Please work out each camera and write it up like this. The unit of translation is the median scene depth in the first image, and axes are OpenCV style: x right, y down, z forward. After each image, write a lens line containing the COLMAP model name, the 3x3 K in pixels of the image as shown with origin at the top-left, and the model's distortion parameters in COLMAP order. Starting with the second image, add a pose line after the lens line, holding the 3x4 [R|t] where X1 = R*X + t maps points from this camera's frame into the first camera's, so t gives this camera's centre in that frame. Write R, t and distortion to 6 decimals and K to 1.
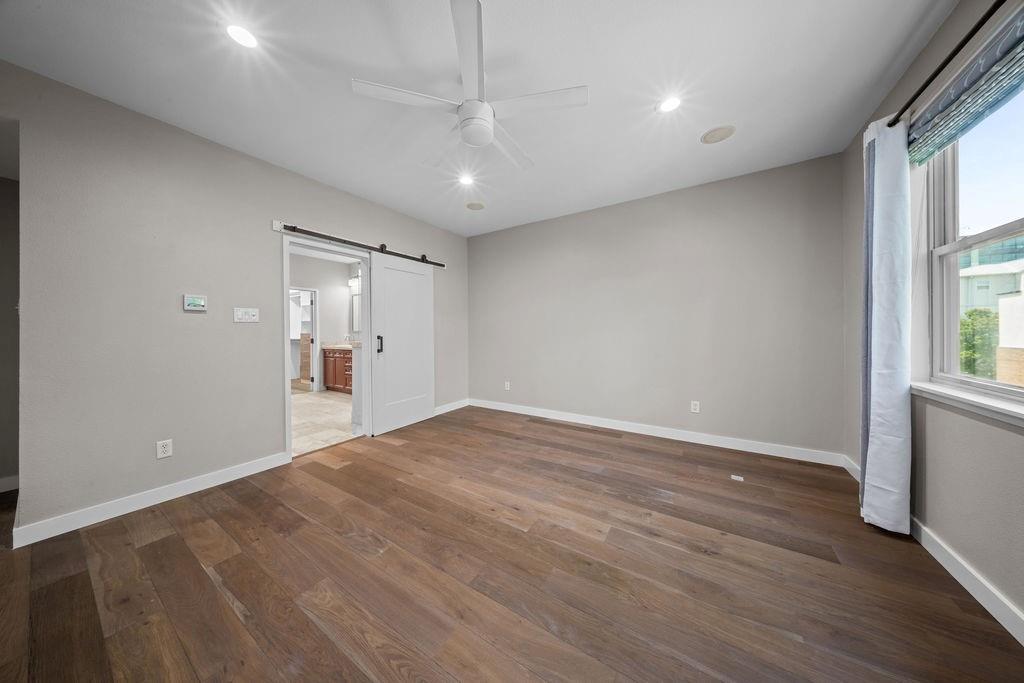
lens RADIAL K [[301.6, 0, 513.7], [0, 301.6, 333.5], [0, 0, 1]] dist [0.002112, -0.001551]
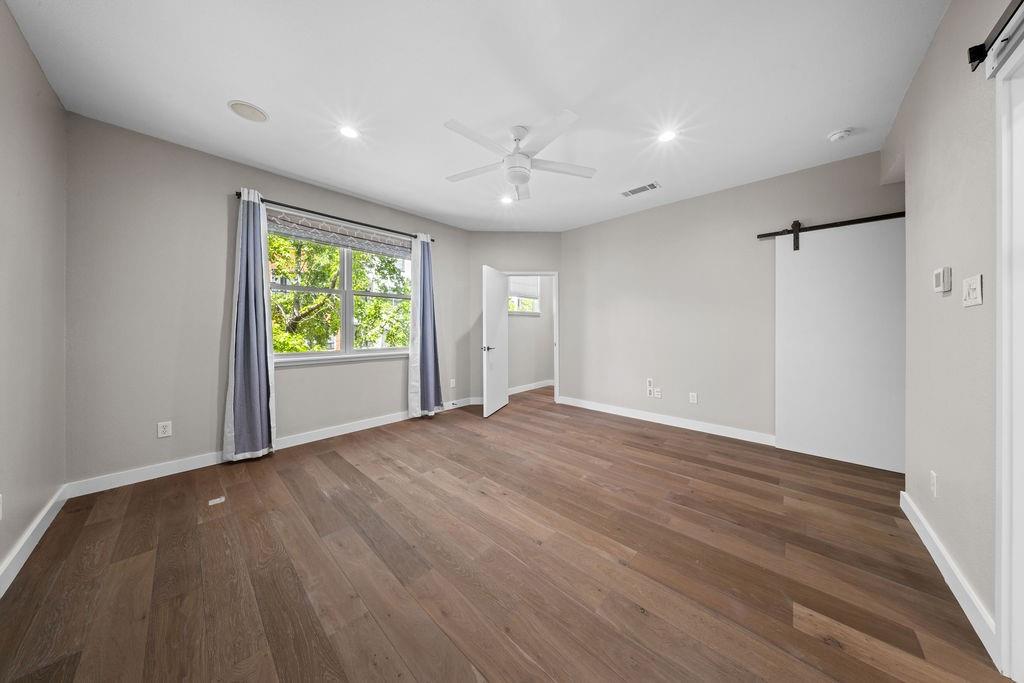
lens RADIAL K [[301.6, 0, 513.7], [0, 301.6, 333.5], [0, 0, 1]] dist [0.002112, -0.001551]
pose [[-0.983706, 0.003529, 0.179751, -0.306198], [0.007286, 0.999769, 0.020242, -0.010520], [-0.179638, 0.021222, -0.983504, 2.115142]]
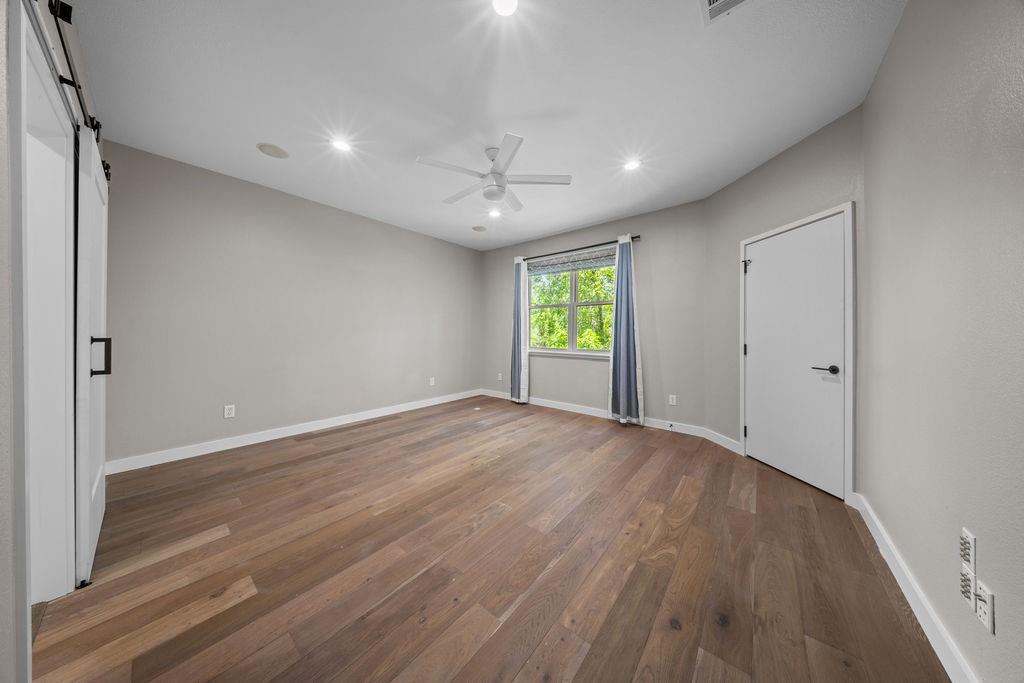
lens RADIAL K [[301.6, 0, 513.7], [0, 301.6, 333.5], [0, 0, 1]] dist [0.002112, -0.001551]
pose [[0.118464, 0.005254, 0.992944, -1.422151], [0.000645, 0.999985, -0.005368, 0.013722], [-0.992958, 0.001276, 0.118459, 0.683016]]
